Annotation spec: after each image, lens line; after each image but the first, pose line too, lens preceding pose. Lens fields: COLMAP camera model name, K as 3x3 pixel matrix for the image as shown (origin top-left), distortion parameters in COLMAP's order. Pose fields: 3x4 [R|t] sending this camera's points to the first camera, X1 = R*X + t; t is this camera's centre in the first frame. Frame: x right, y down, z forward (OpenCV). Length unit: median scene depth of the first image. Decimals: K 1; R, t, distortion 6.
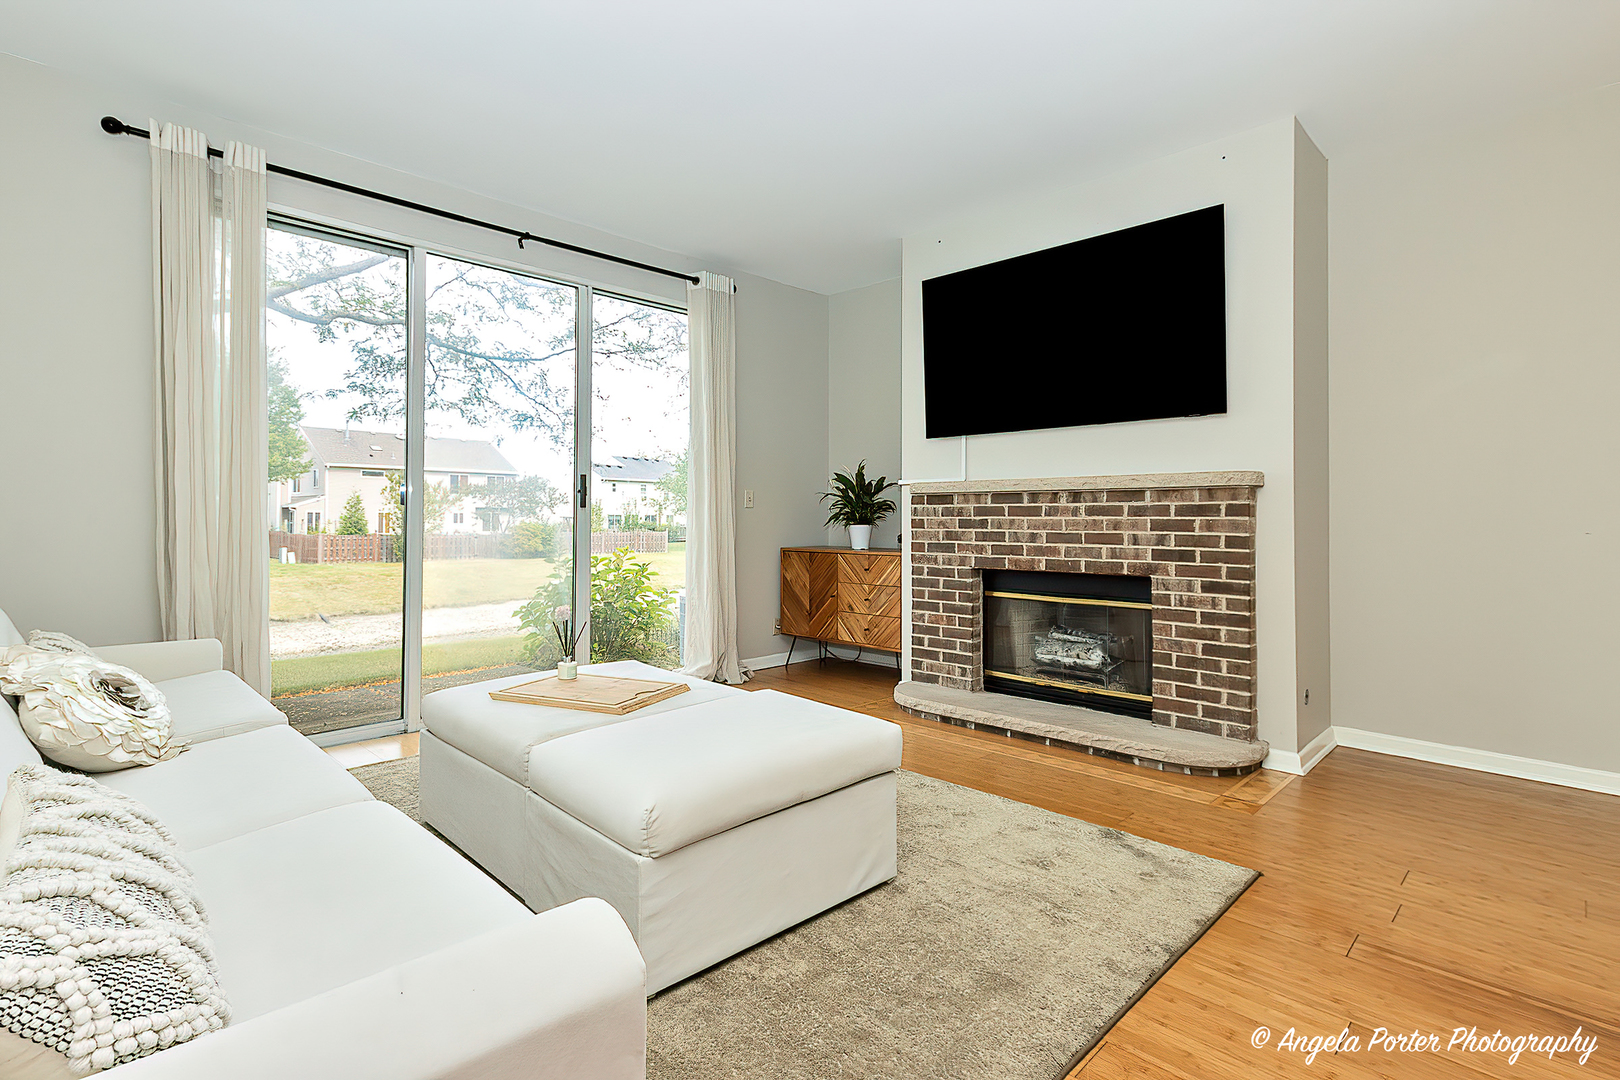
lens RADIAL K [[775.7, 0, 788.5], [0, 775.7, 503.1], [0, 0, 1]] dist [0.013701, -0.003812]
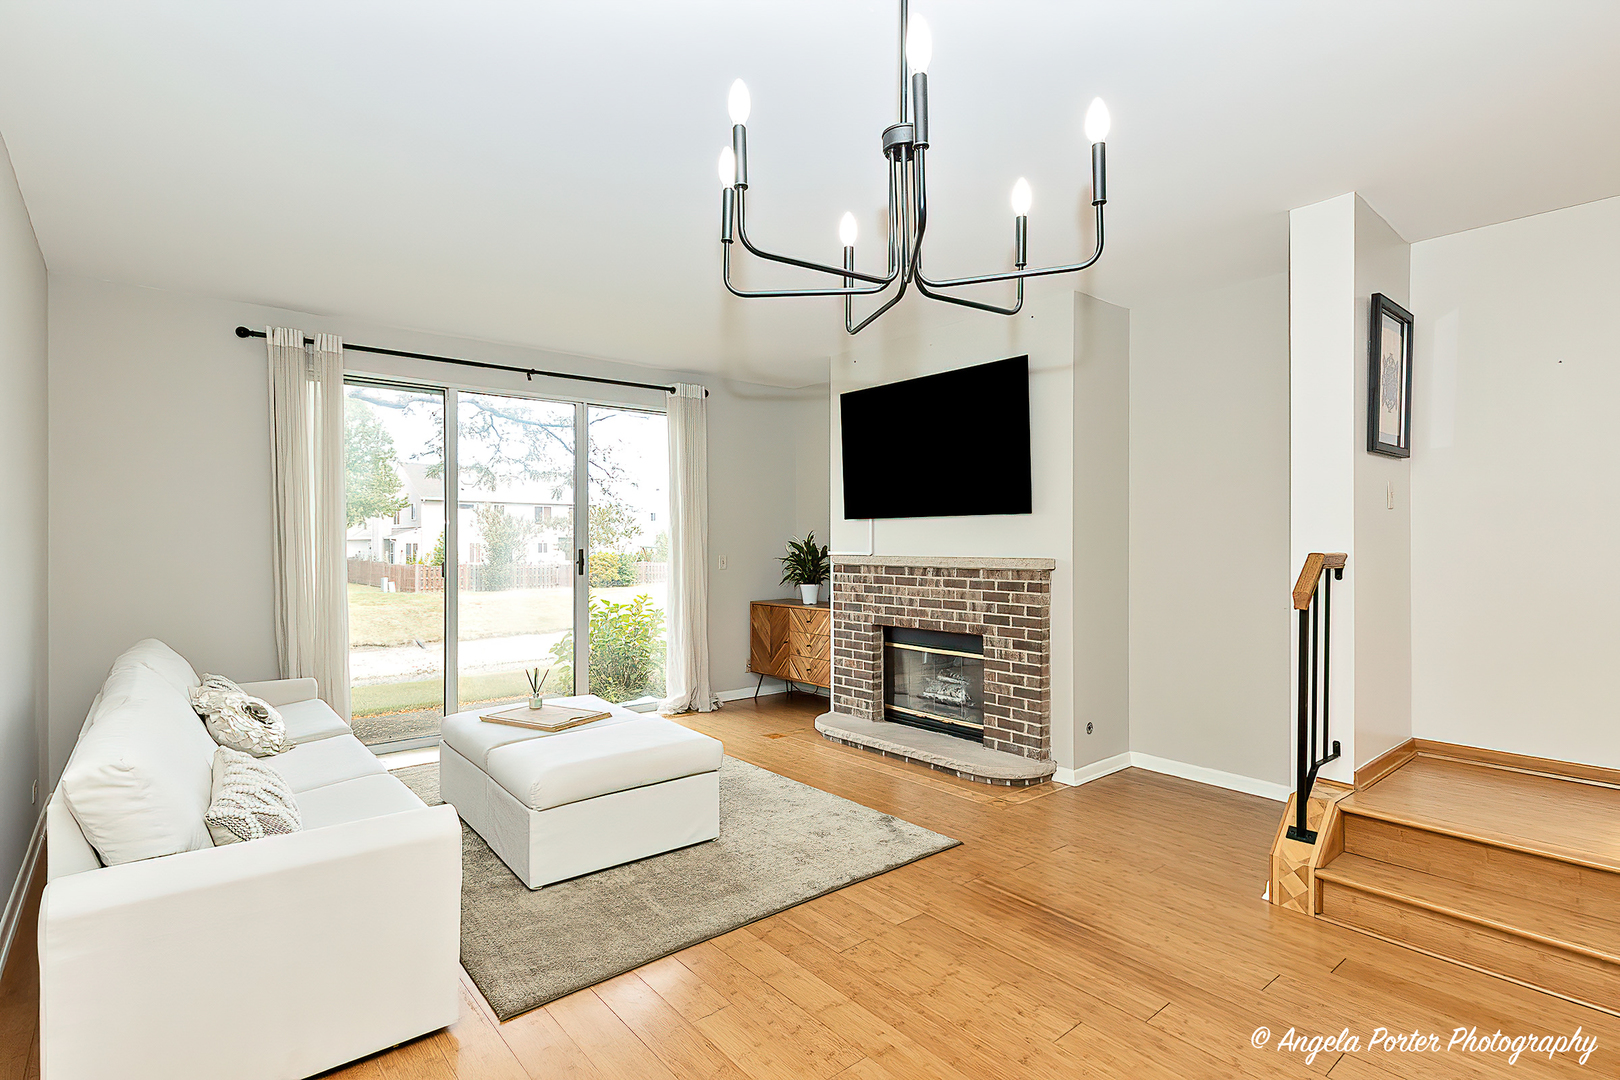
lens RADIAL K [[775.7, 0, 793.6], [0, 775.7, 542.4], [0, 0, 1]] dist [0.013701, -0.003812]
pose [[0.995694, -0.005402, -0.092540, 0.258868], [0.006931, 0.999845, 0.016209, -0.082775], [0.092438, -0.016780, 0.995577, -0.319164]]
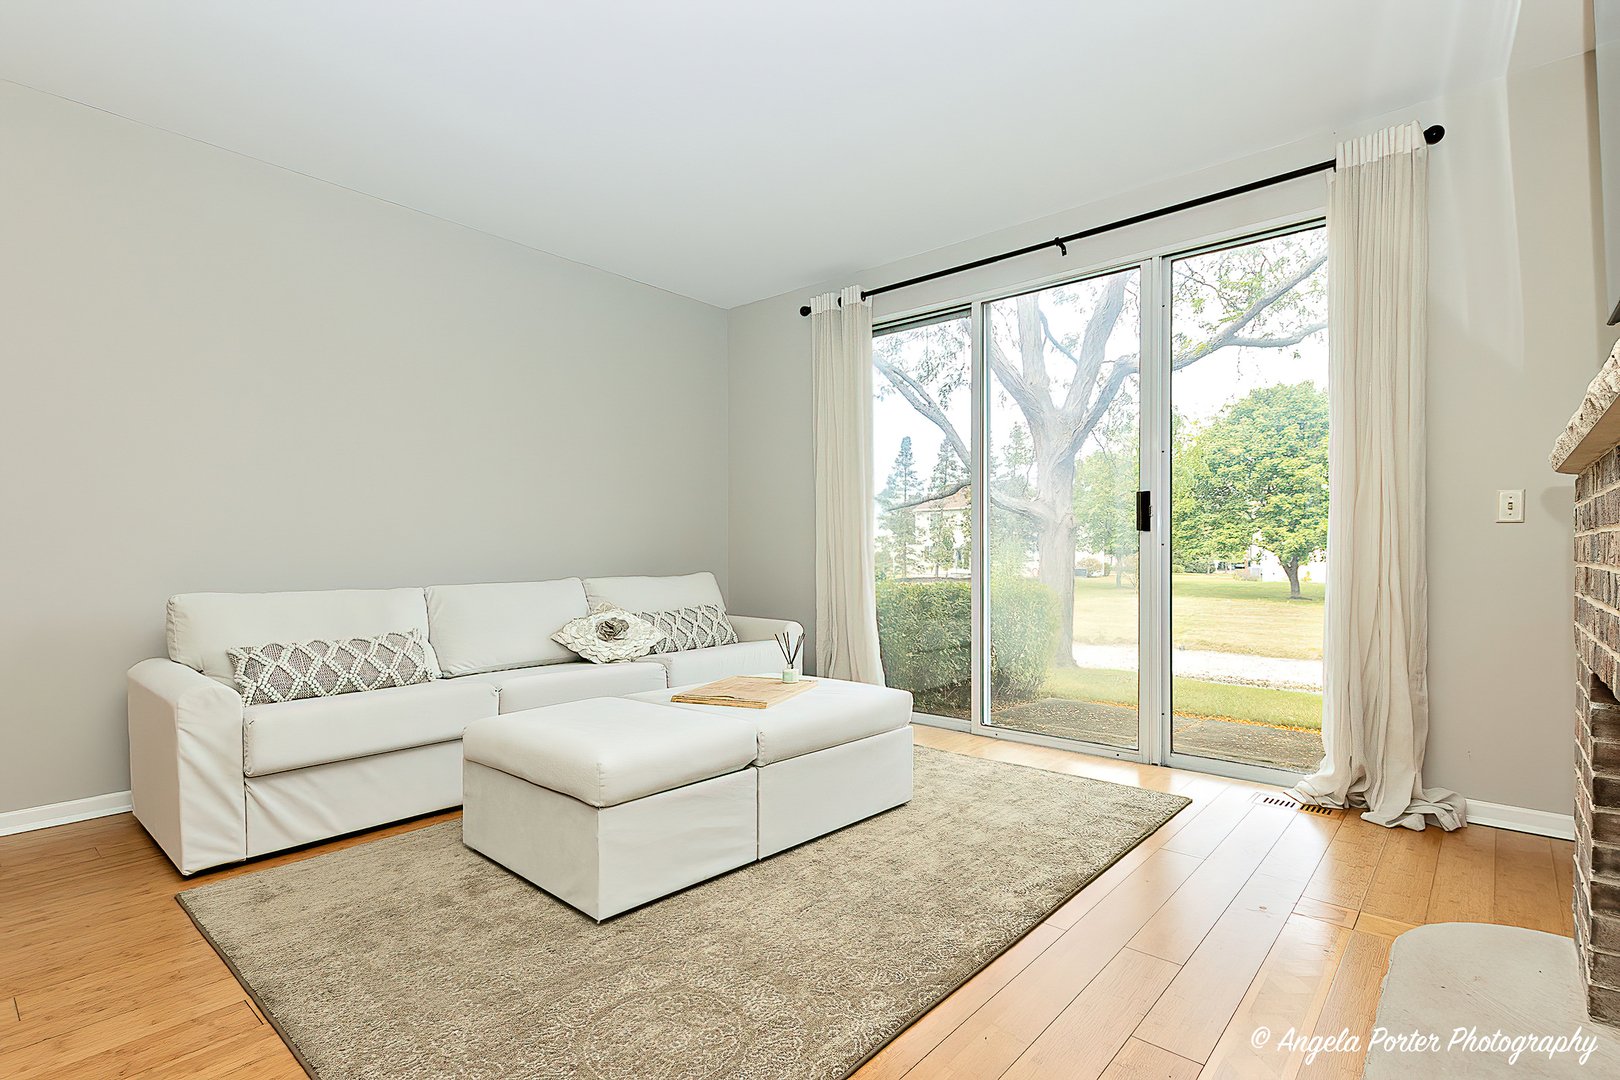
lens RADIAL K [[775.7, 0, 812.2], [0, 775.7, 551.8], [0, 0, 1]] dist [0.013701, -0.003812]
pose [[0.063627, 0.007131, -0.997948, 0.671982], [0.016813, 0.999825, 0.008216, 0.017697], [0.997832, -0.017302, 0.063496, 0.746471]]
